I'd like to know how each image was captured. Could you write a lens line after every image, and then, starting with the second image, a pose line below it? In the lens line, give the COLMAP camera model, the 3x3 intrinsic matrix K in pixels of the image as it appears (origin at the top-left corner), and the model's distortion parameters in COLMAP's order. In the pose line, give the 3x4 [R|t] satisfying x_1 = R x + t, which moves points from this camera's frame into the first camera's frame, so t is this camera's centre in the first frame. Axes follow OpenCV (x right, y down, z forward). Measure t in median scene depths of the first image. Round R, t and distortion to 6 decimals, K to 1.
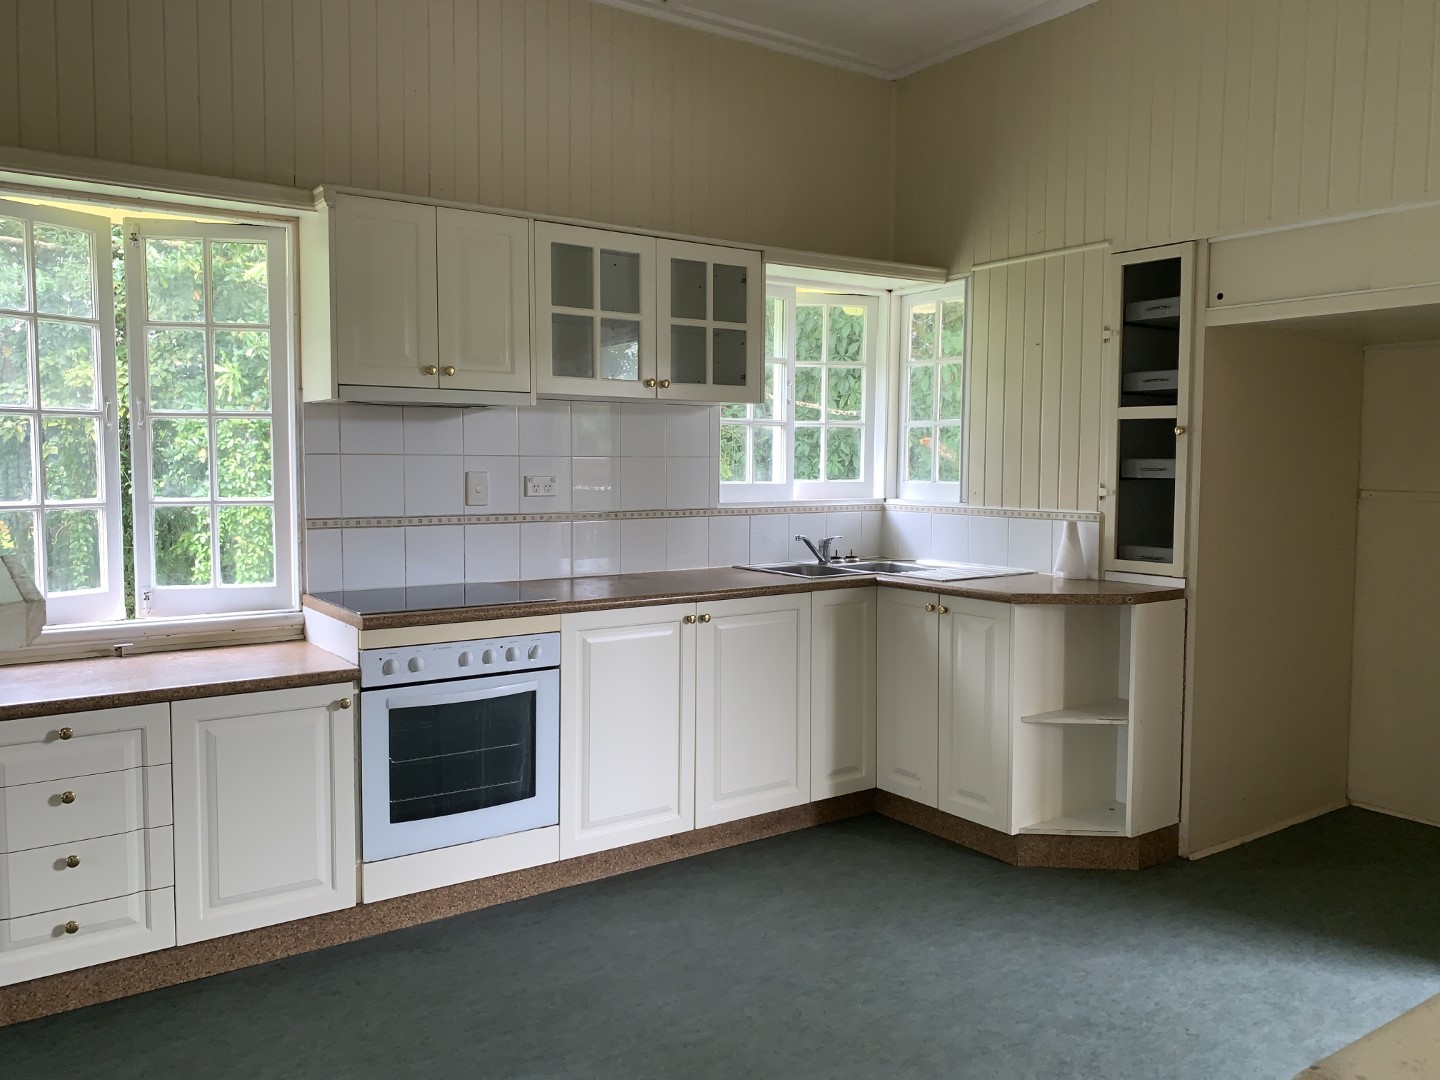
lens RADIAL K [[1104.8, 0, 724.6], [0, 1104.8, 538.7], [0, 0, 1]] dist [0.015385, -0.016771]
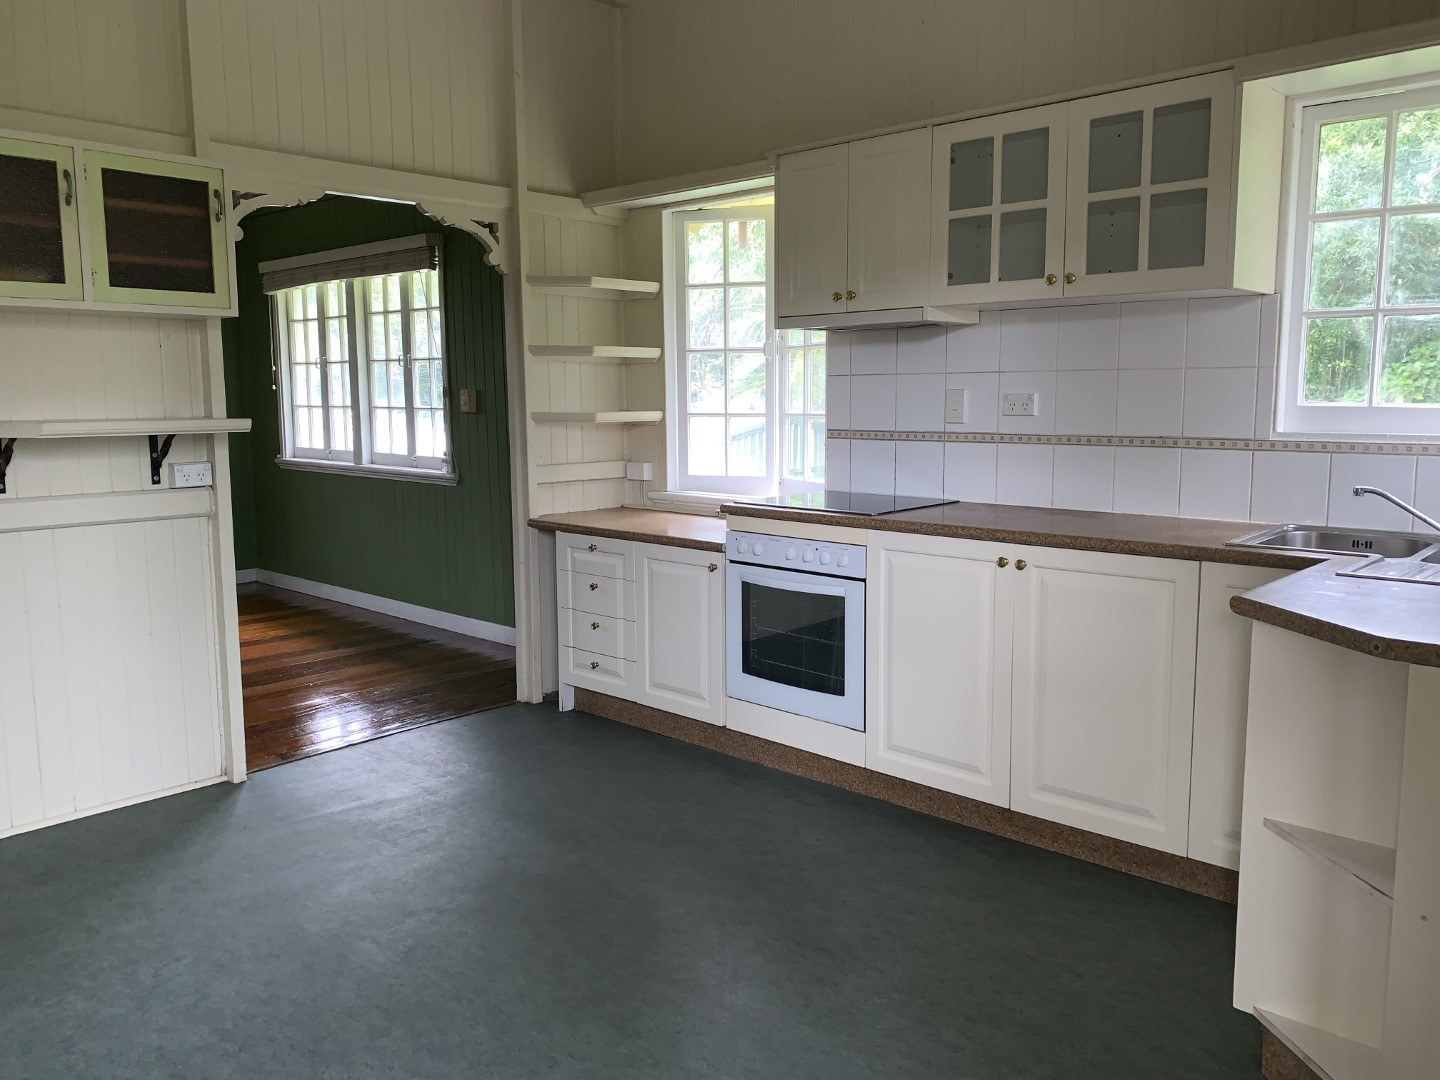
lens RADIAL K [[1104.8, 0, 723.0], [0, 1104.8, 543.2], [0, 0, 1]] dist [0.015385, -0.016771]
pose [[0.194624, 0.127401, -0.972569, 0.748903], [-0.064248, 0.991056, 0.116966, -0.026716], [0.978772, 0.039721, 0.201068, 0.613361]]
